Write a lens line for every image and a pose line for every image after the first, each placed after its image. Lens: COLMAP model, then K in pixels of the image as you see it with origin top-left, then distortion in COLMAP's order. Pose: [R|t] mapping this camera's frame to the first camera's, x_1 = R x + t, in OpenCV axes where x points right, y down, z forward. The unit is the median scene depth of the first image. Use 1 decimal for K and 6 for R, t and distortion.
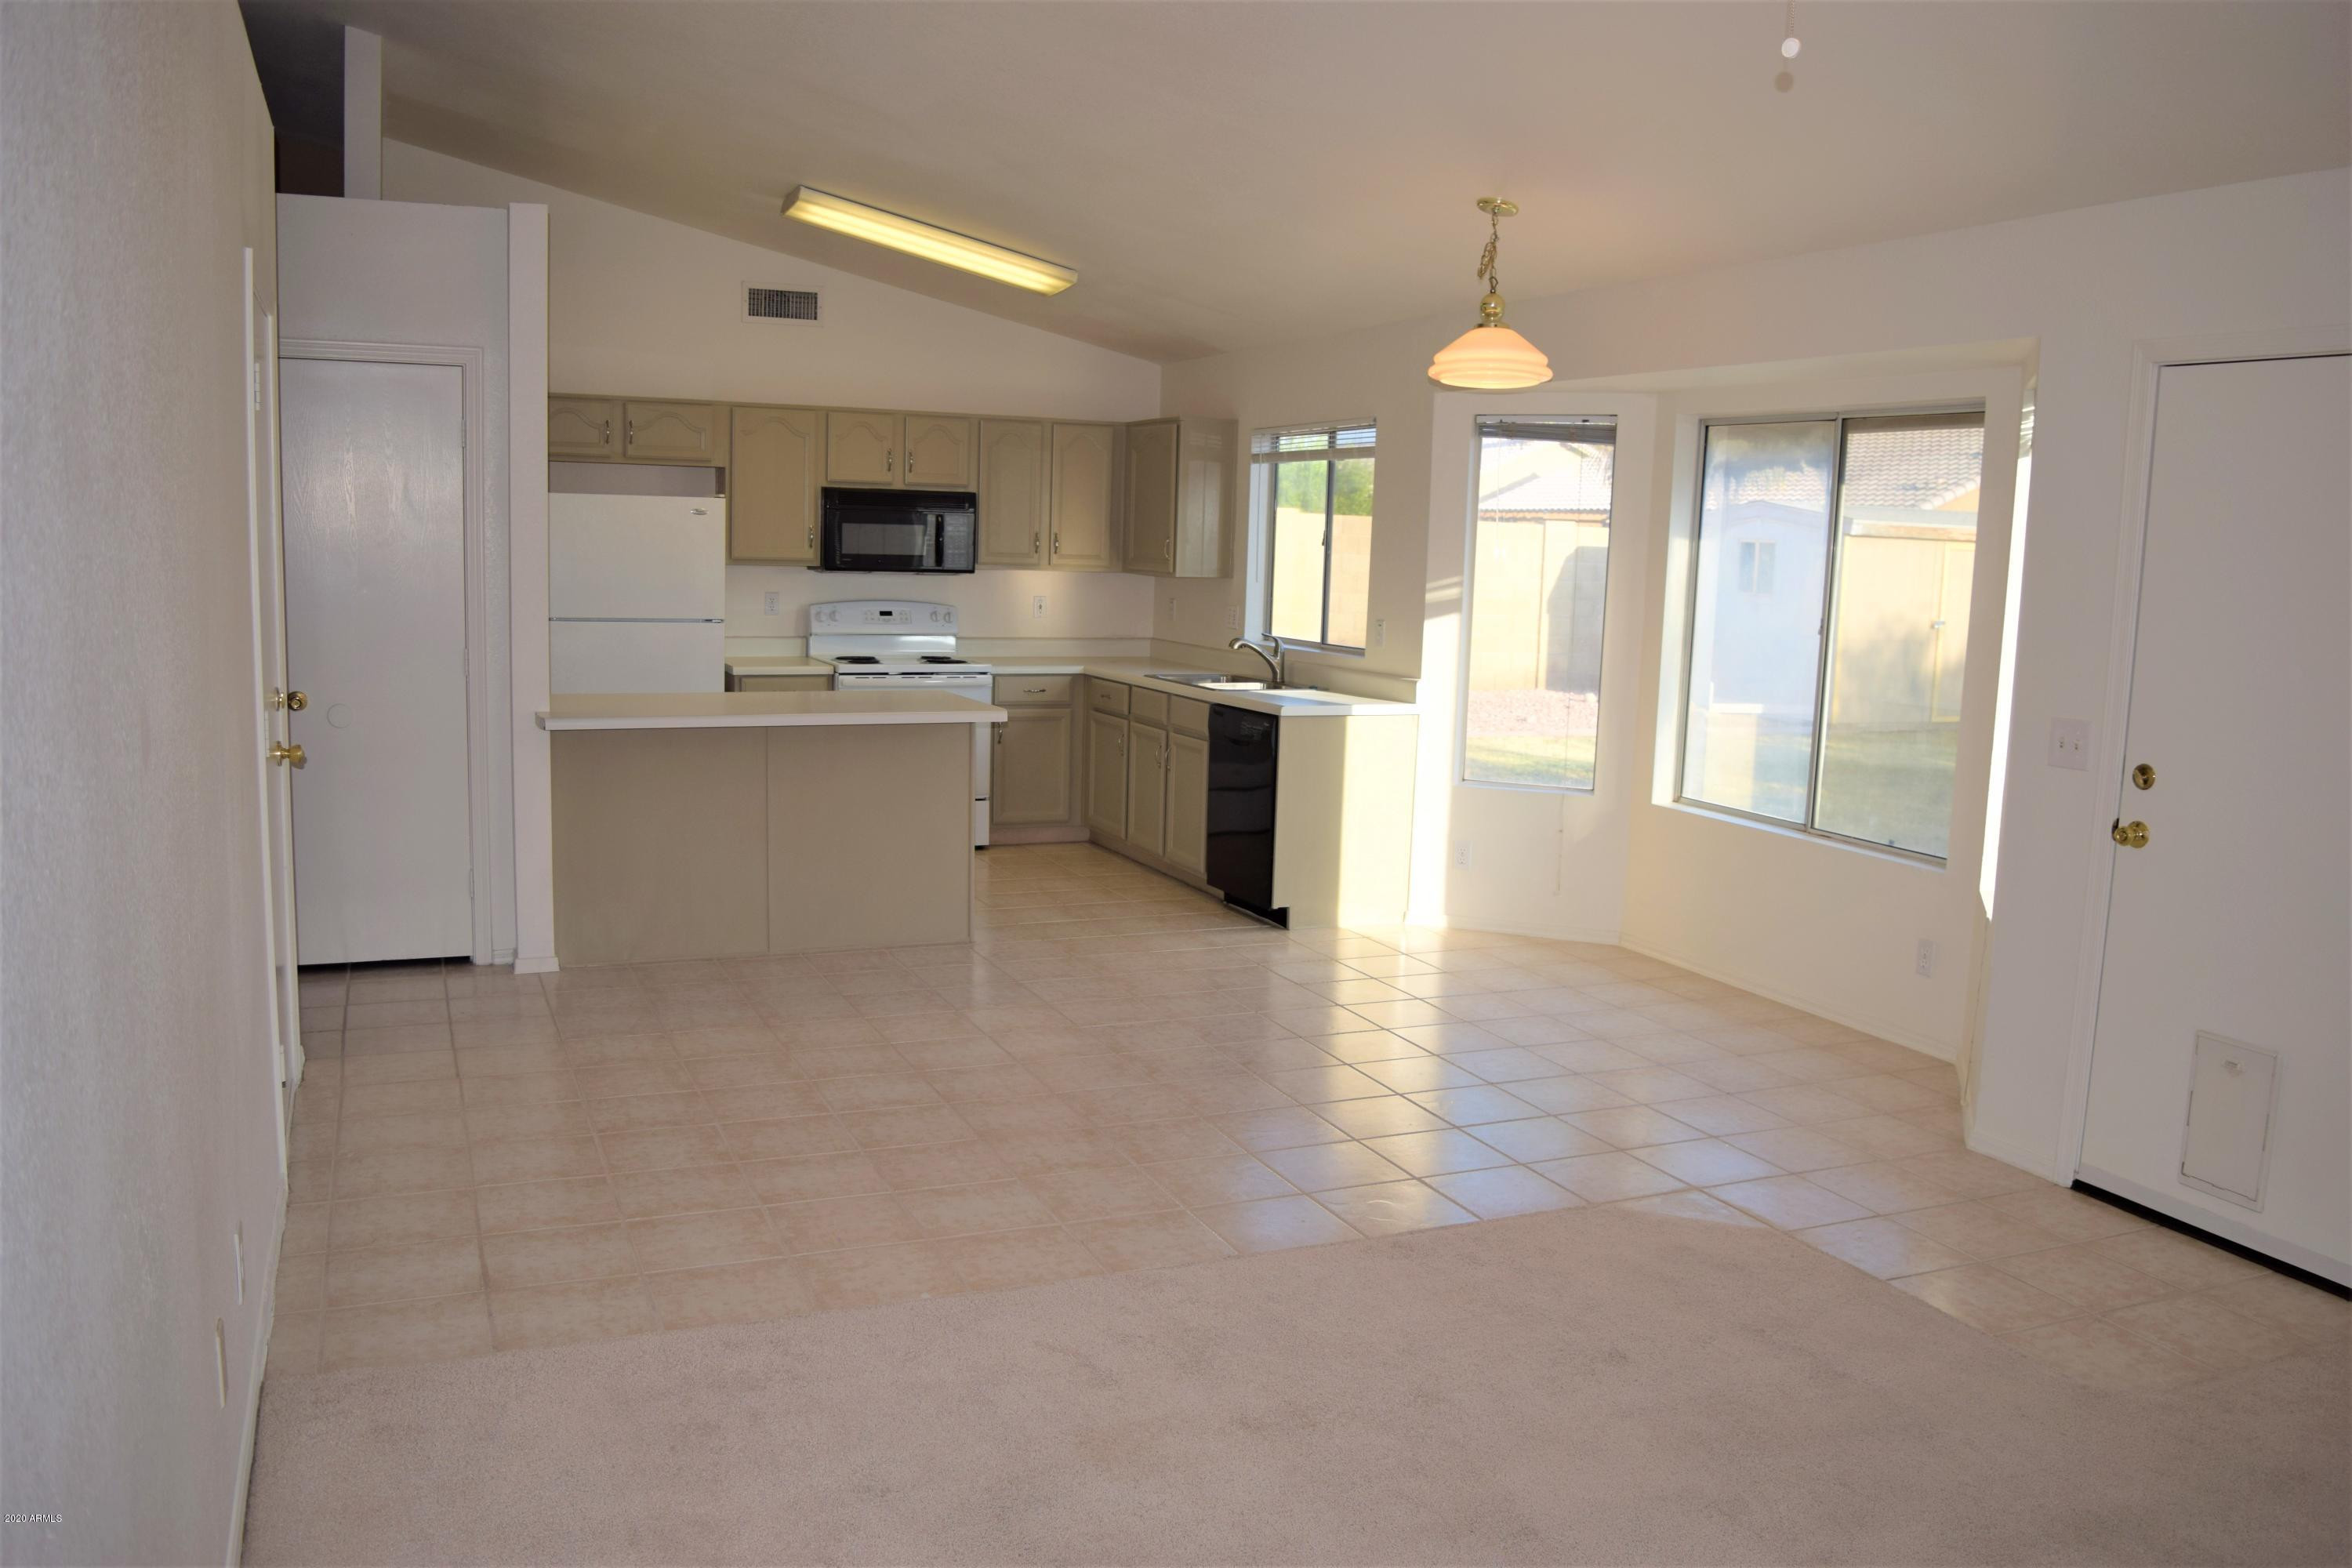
lens RADIAL K [[1838.0, 0, 1189.0], [0, 1838.0, 789.6], [0, 0, 1]] dist [-0.082612, 0.002121]
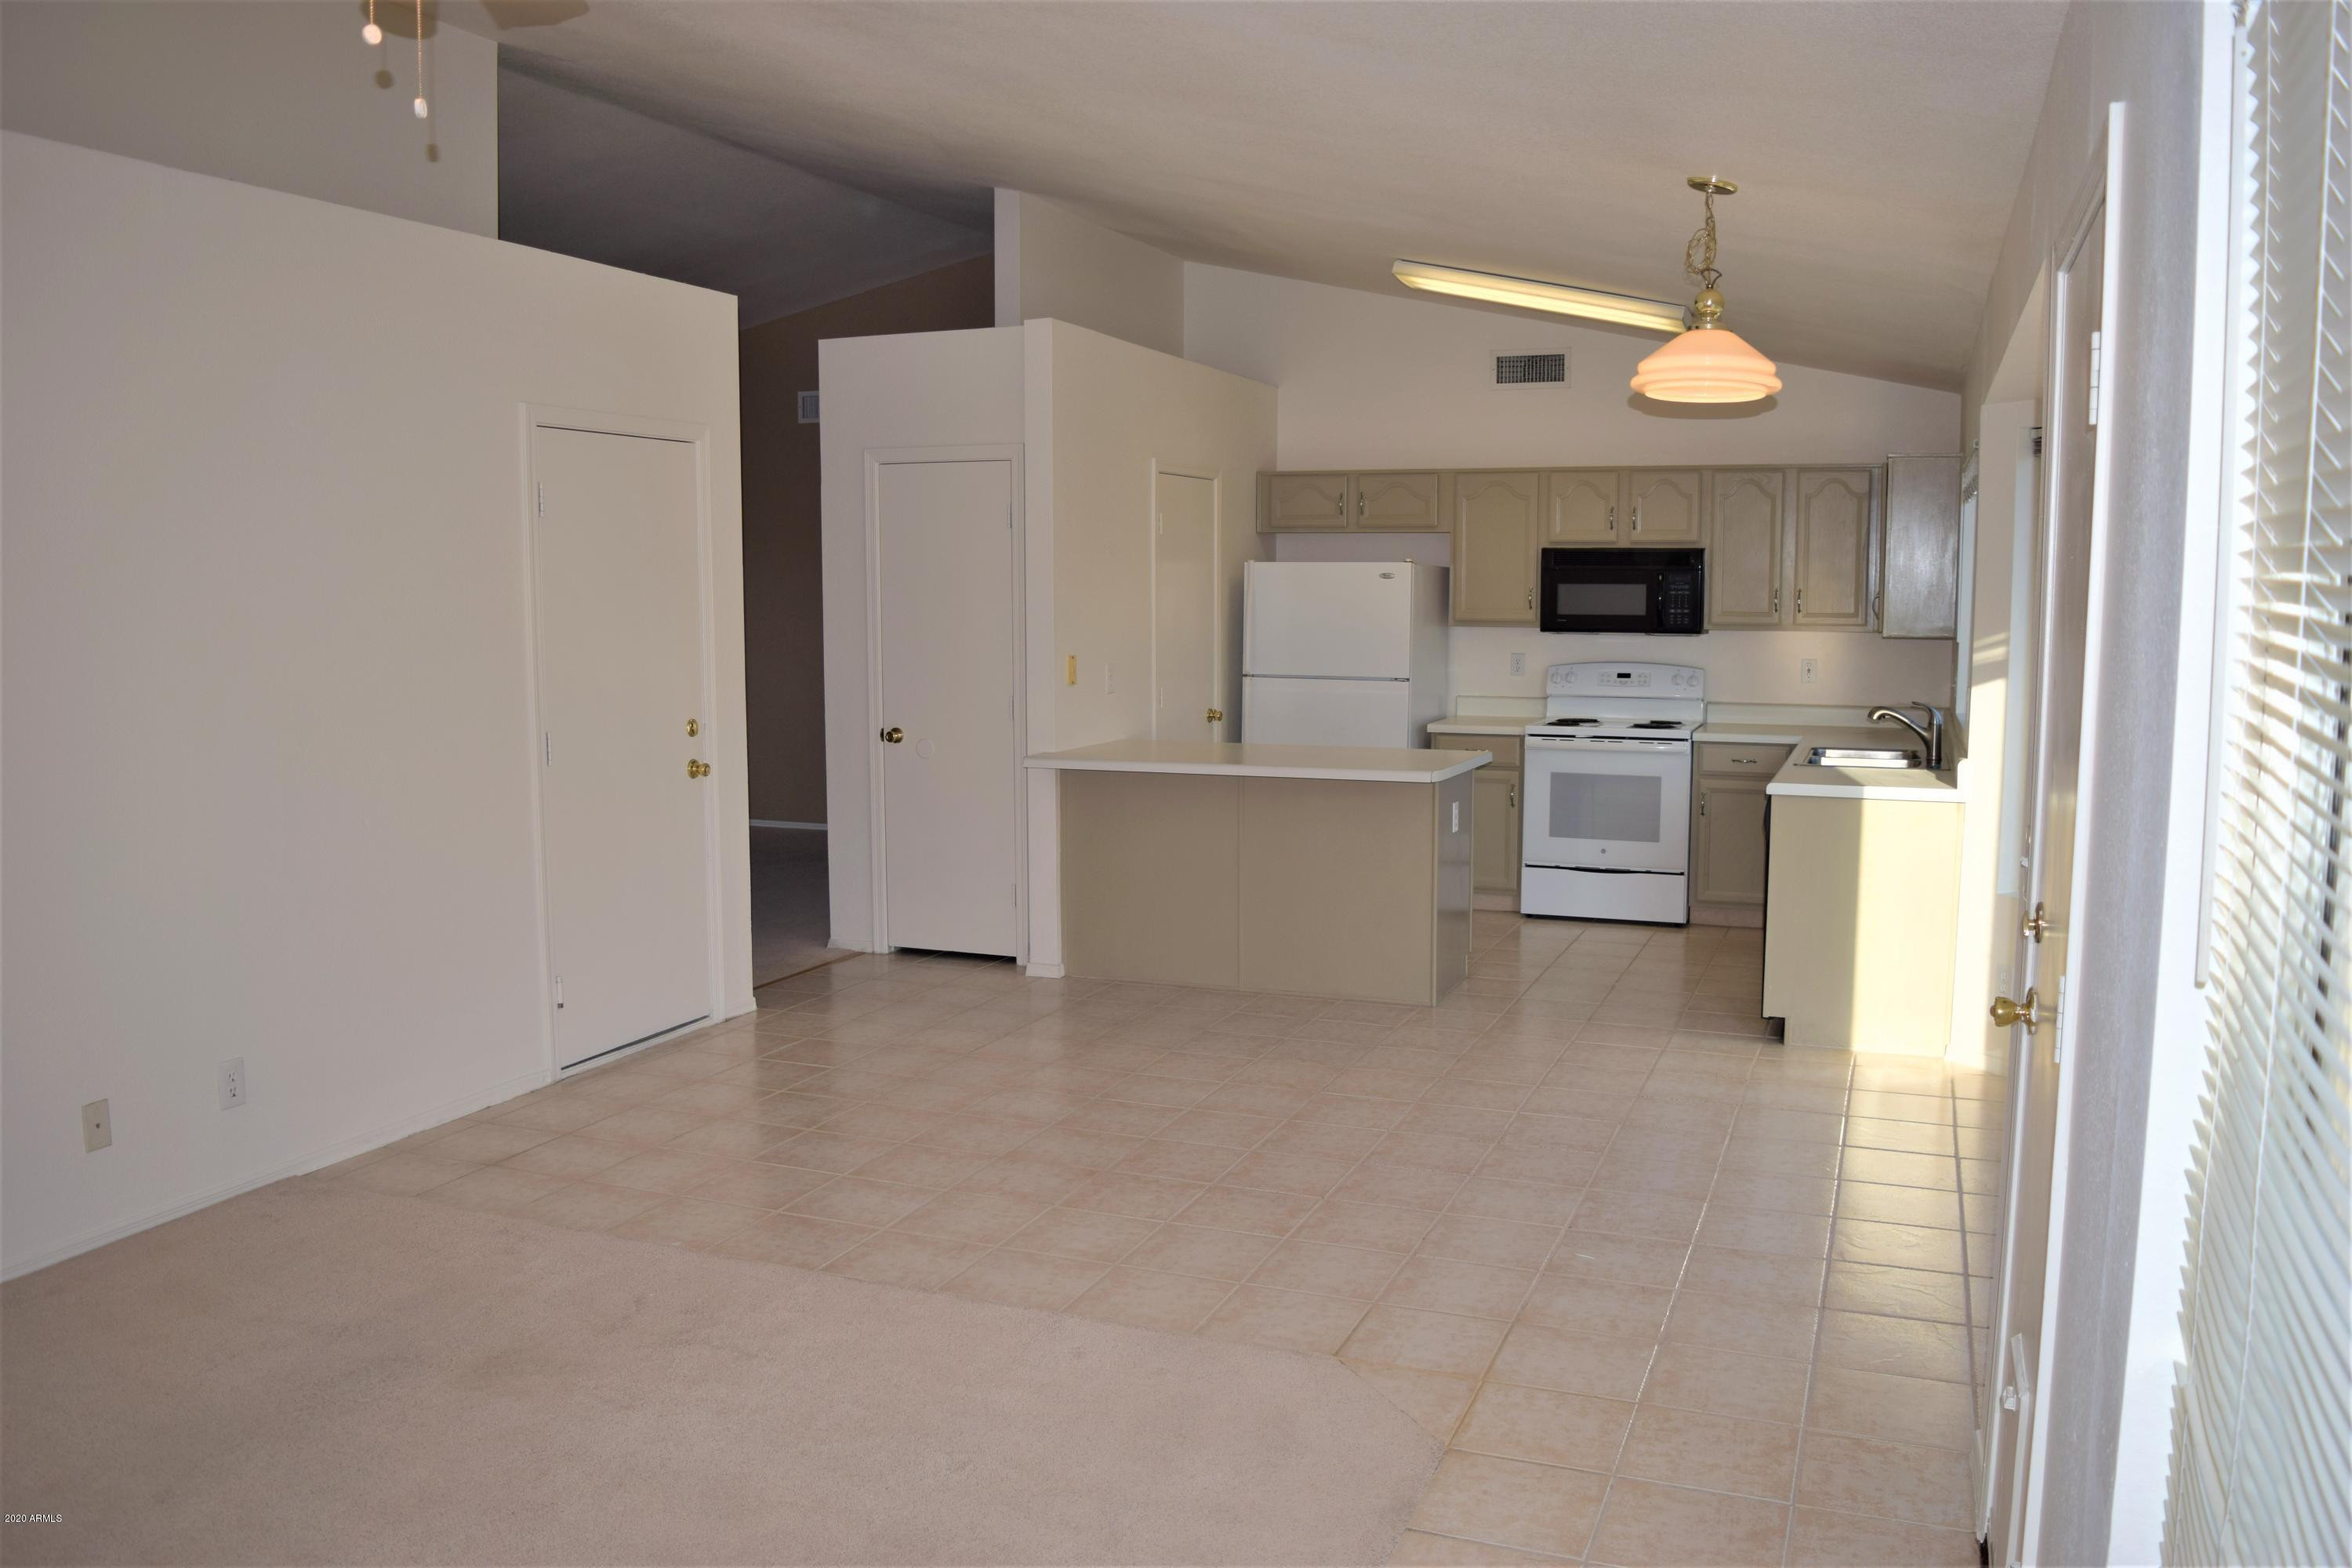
lens RADIAL K [[1838.0, 0, 1189.0], [0, 1838.0, 789.6], [0, 0, 1]] dist [-0.082612, 0.002121]
pose [[0.702699, 0.051064, -0.709652, 0.389067], [-0.077686, 0.996964, -0.005187, -0.014123], [0.707233, 0.058775, 0.704533, 0.171010]]
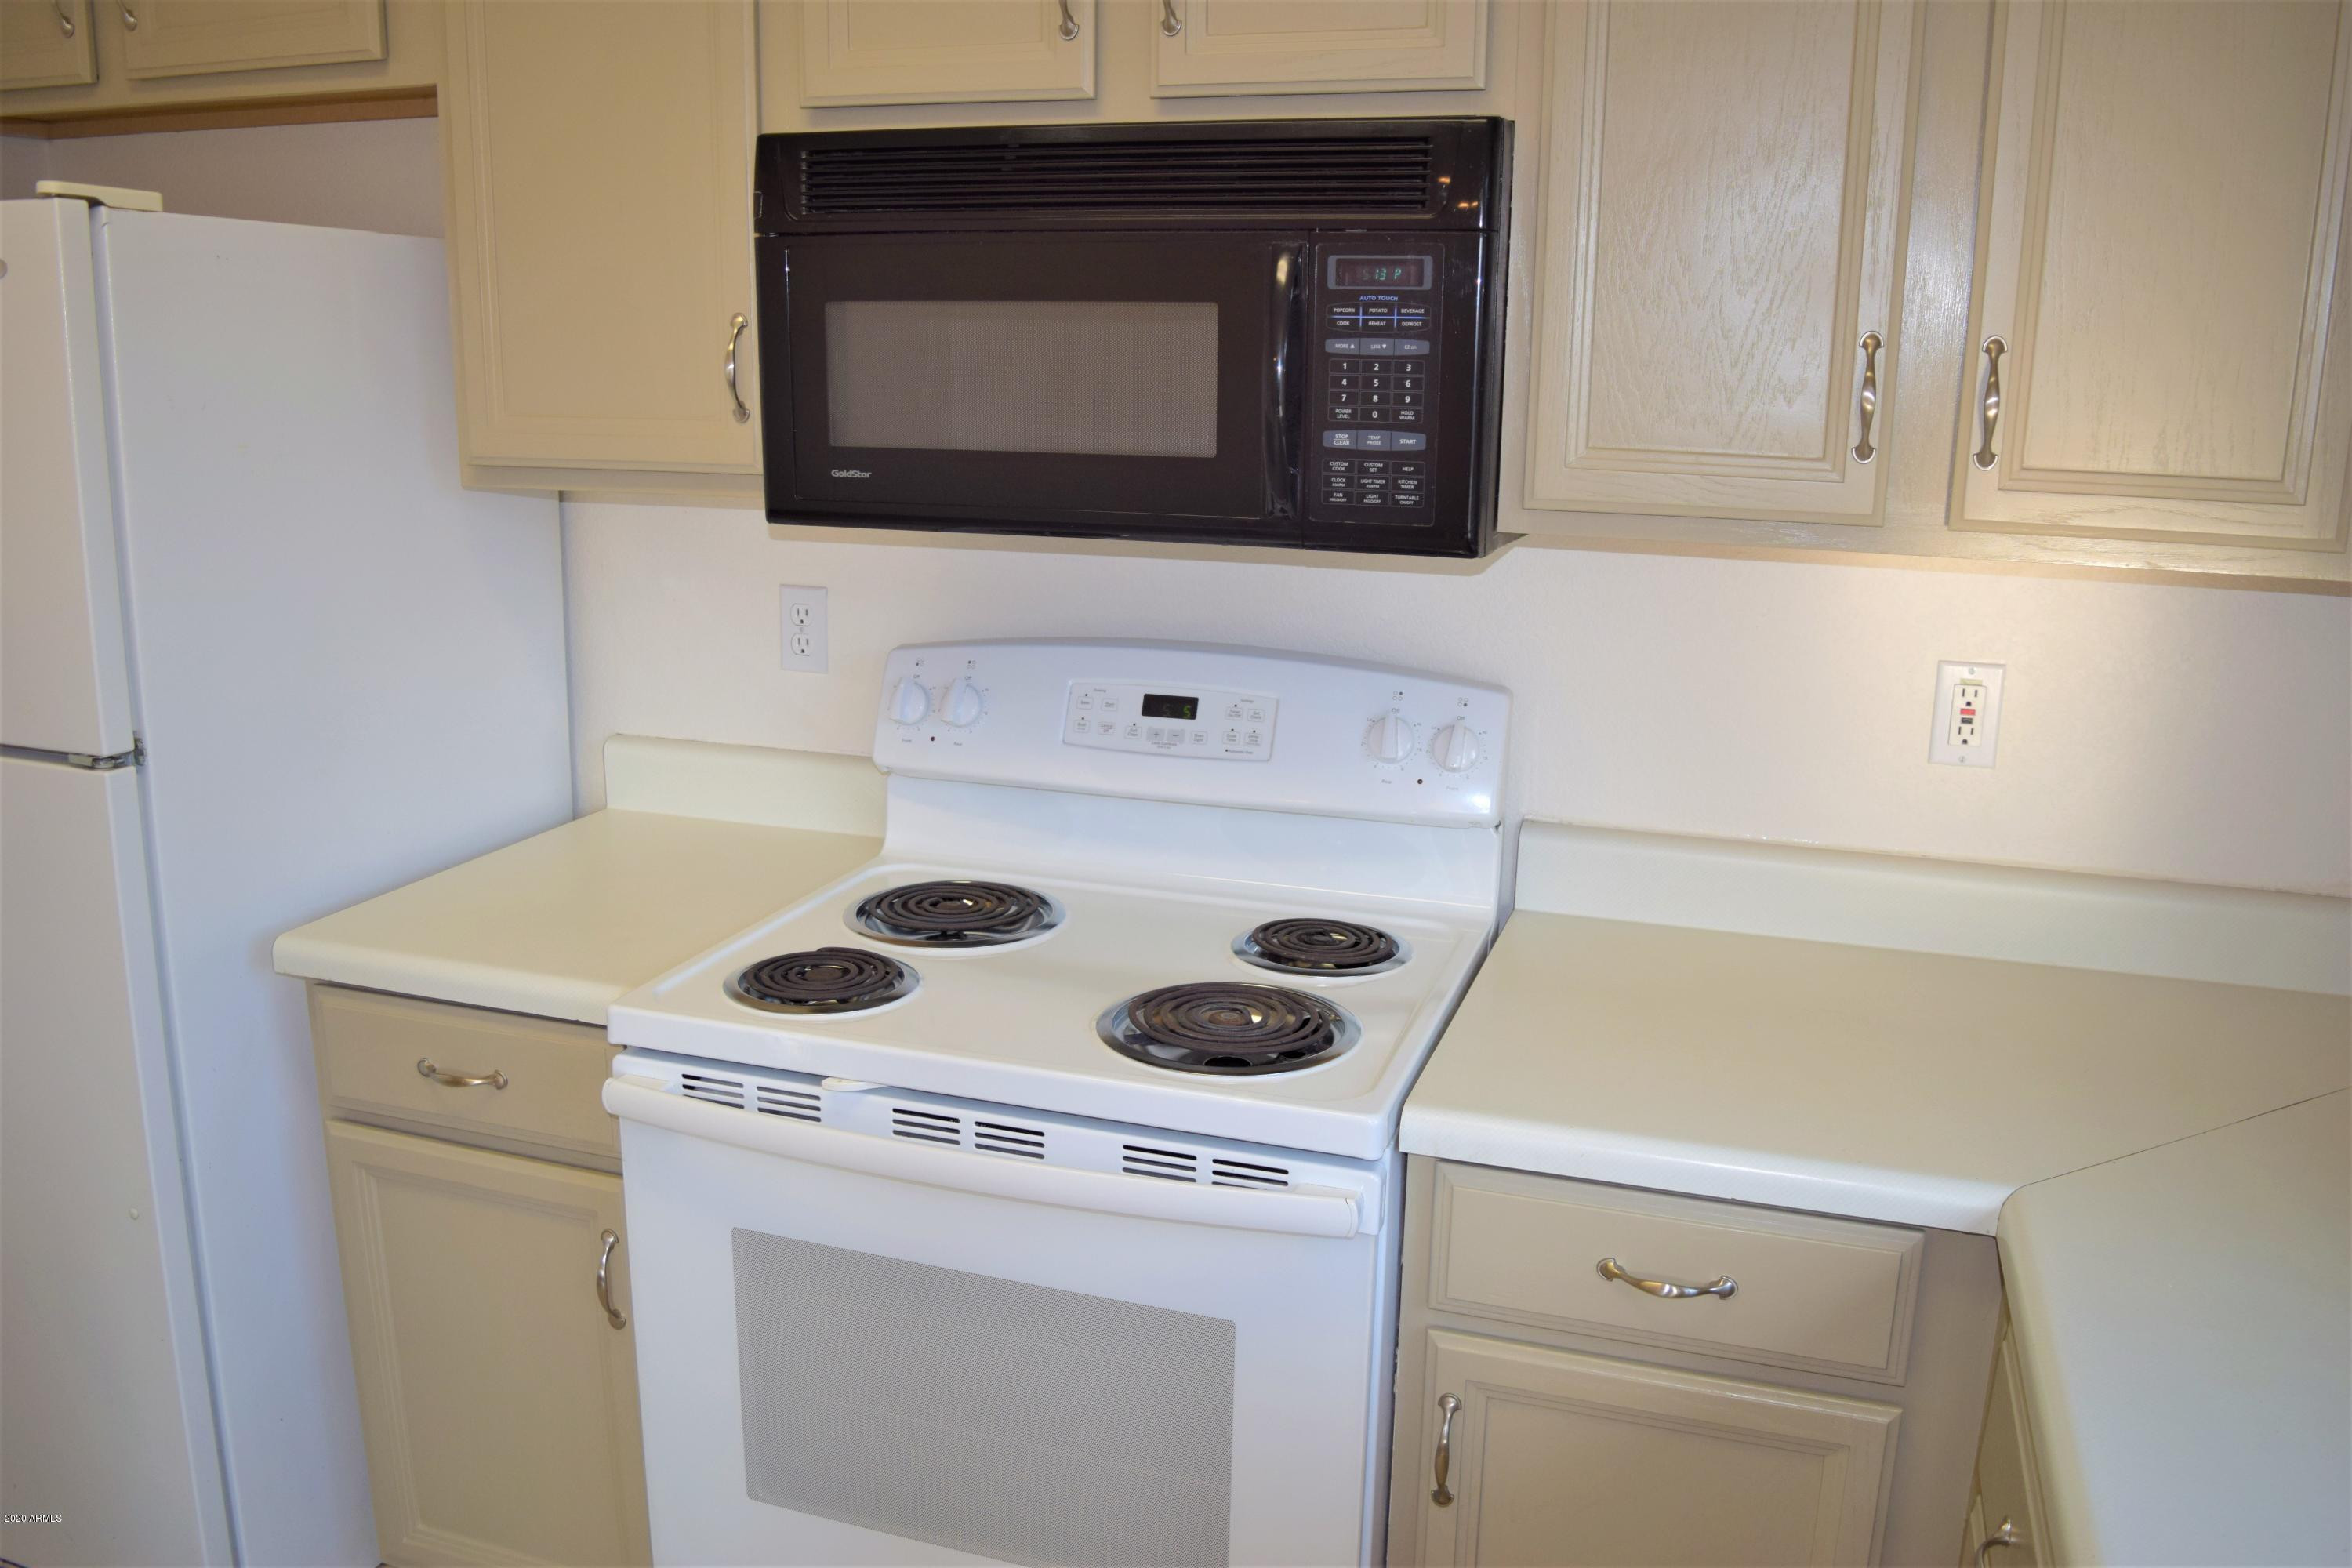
lens RADIAL K [[1838.0, 0, 1189.0], [0, 1838.0, 789.6], [0, 0, 1]] dist [-0.082612, 0.002121]
pose [[0.736909, 0.142223, -0.660862, -0.012079], [-0.083538, 0.989283, 0.119751, -0.121787], [0.670810, -0.033039, 0.740893, 0.893177]]
